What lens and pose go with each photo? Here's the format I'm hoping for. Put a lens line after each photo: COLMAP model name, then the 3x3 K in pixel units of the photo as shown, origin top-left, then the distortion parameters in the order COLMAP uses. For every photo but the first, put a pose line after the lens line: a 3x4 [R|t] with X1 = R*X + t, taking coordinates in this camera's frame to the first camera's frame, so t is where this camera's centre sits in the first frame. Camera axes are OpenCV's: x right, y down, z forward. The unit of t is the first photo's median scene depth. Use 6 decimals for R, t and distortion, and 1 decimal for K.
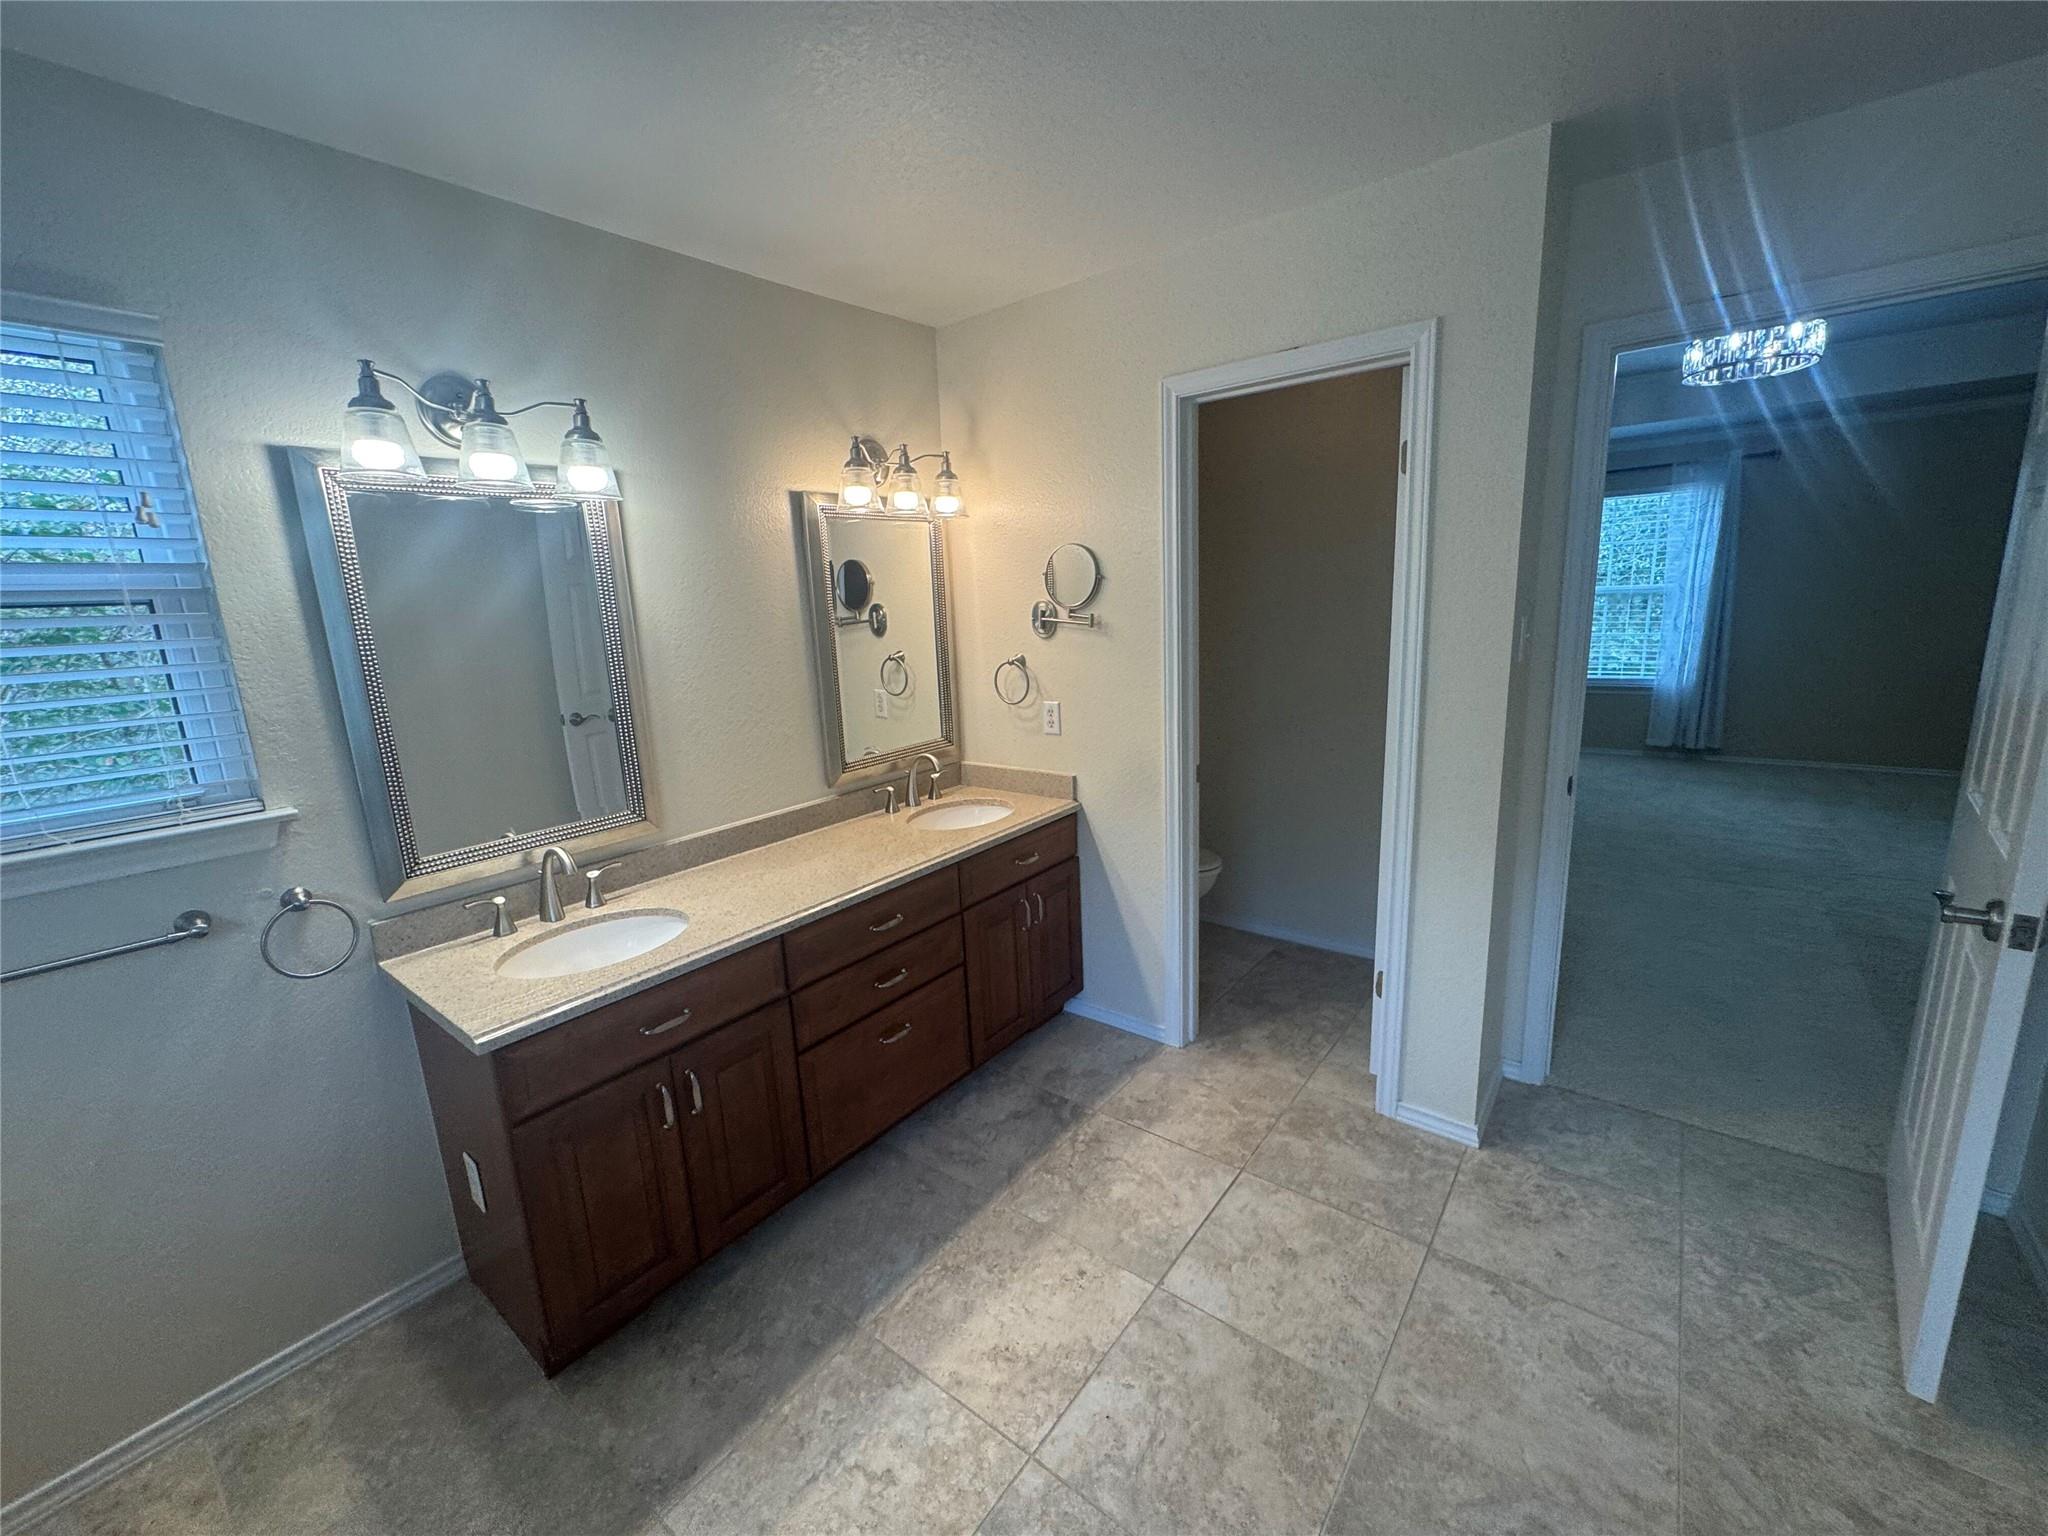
lens RADIAL K [[828.5, 0, 1033.5], [0, 828.5, 767.2], [0, 0, 1]] dist [-0.000946, 0.001059]
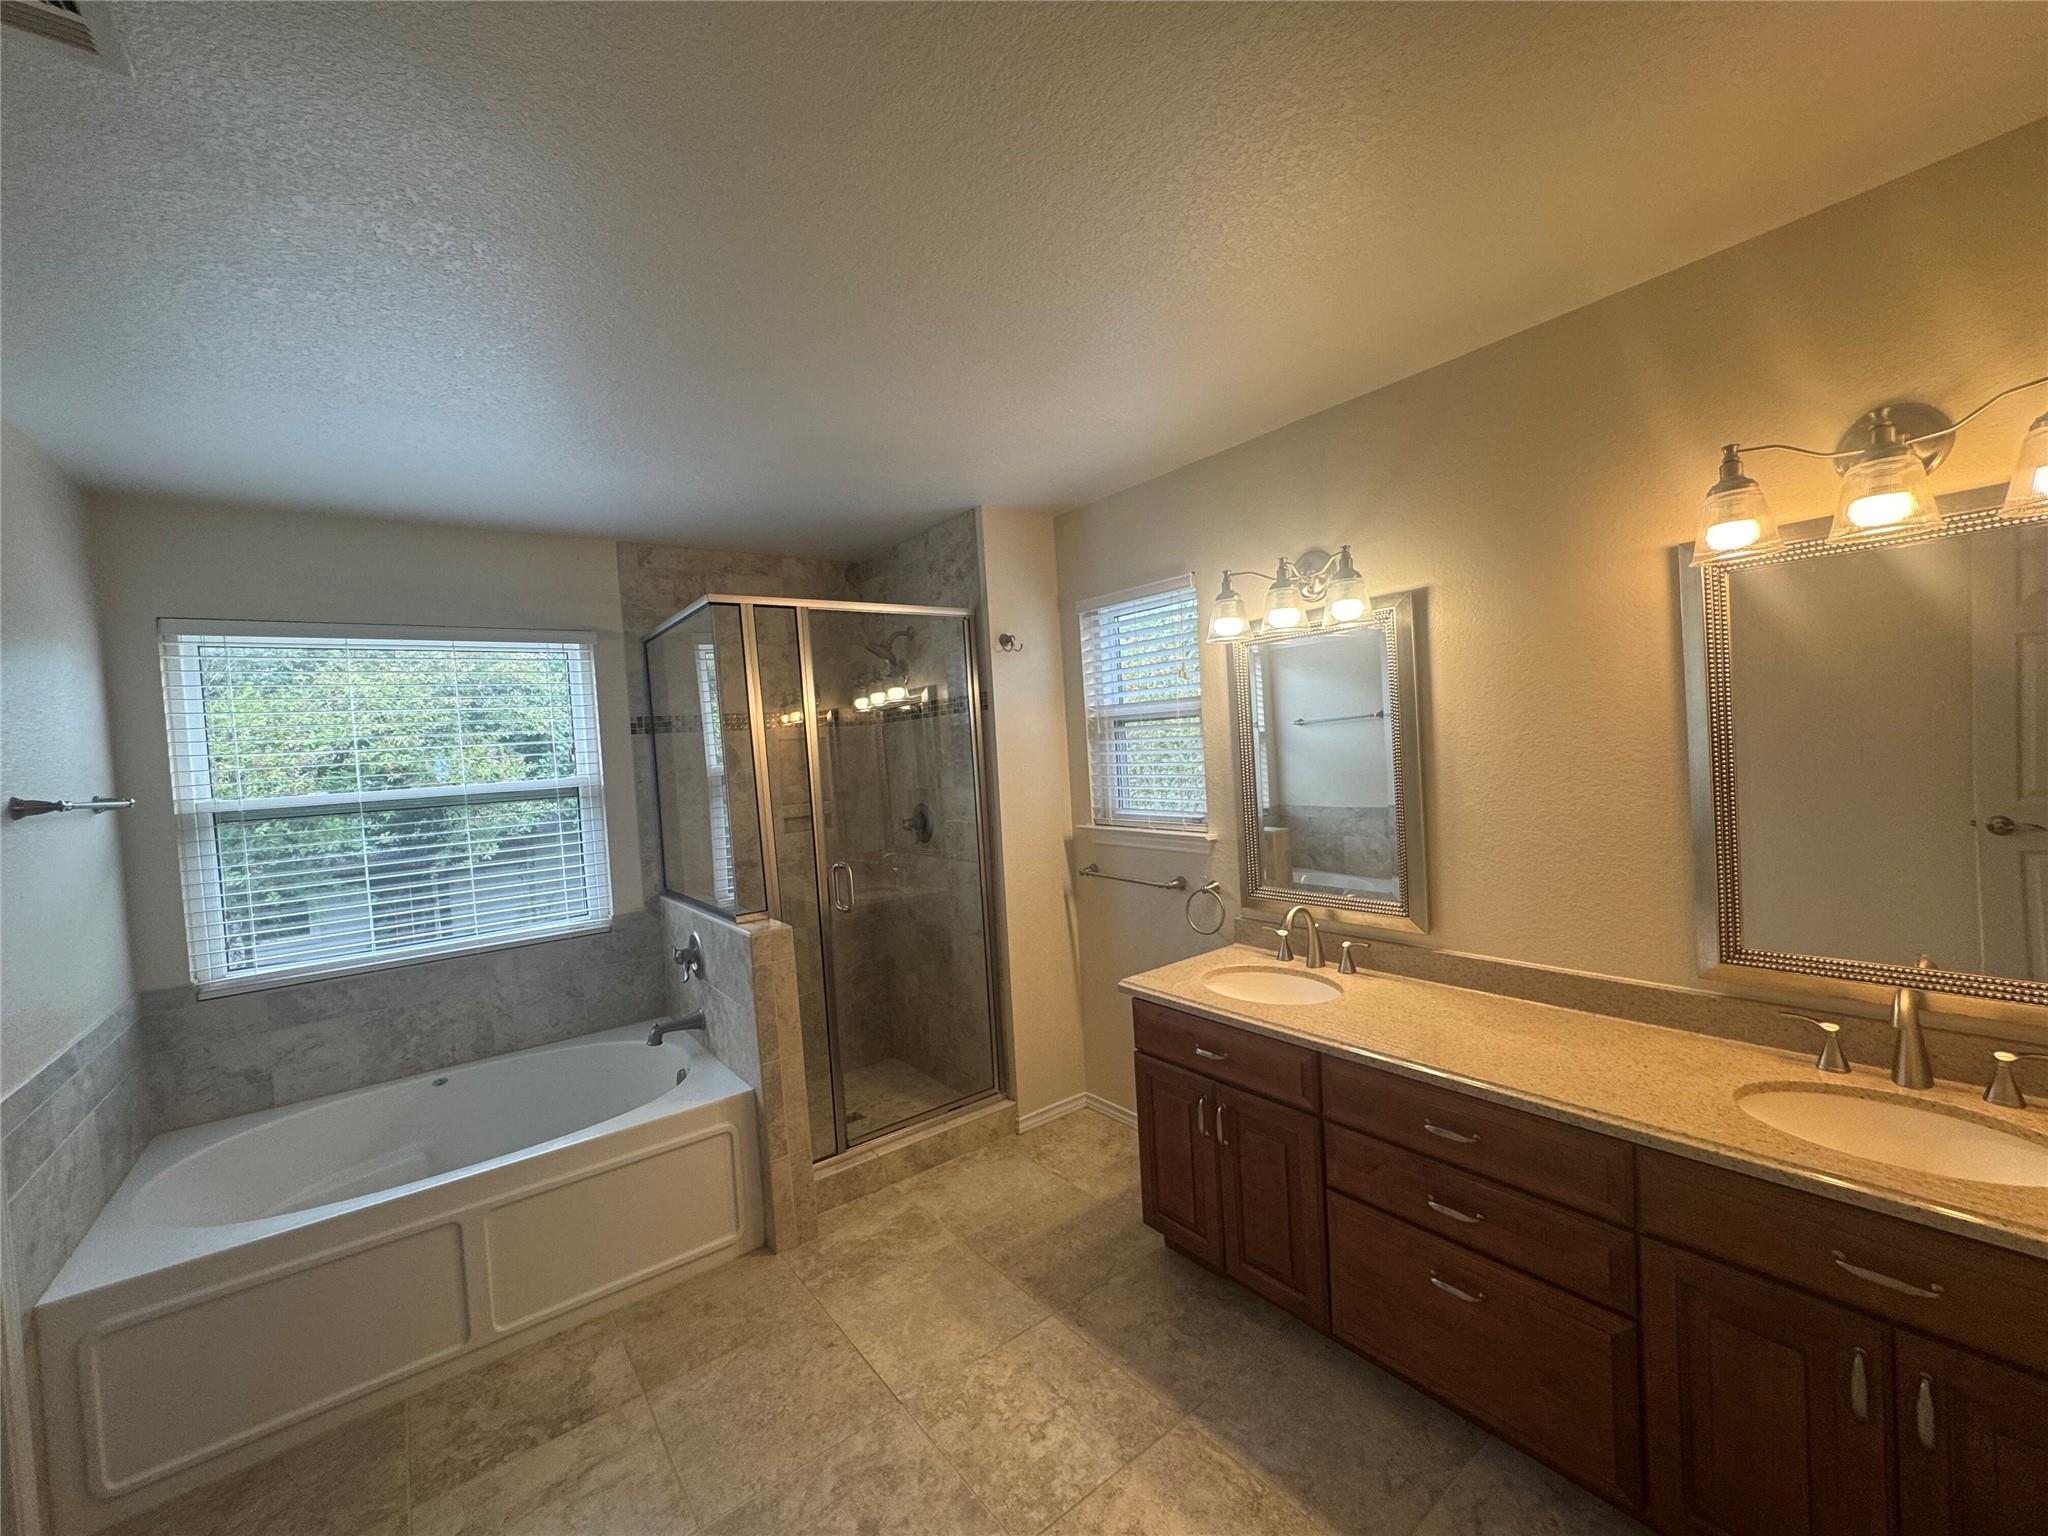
lens RADIAL K [[828.5, 0, 1019.7], [0, 828.5, 759.6], [0, 0, 1]] dist [-0.000946, 0.001059]
pose [[-0.256729, 0.086300, -0.962623, 0.738288], [-0.121727, 0.985187, 0.120787, -0.228340], [0.958787, 0.148187, -0.242421, 0.880618]]
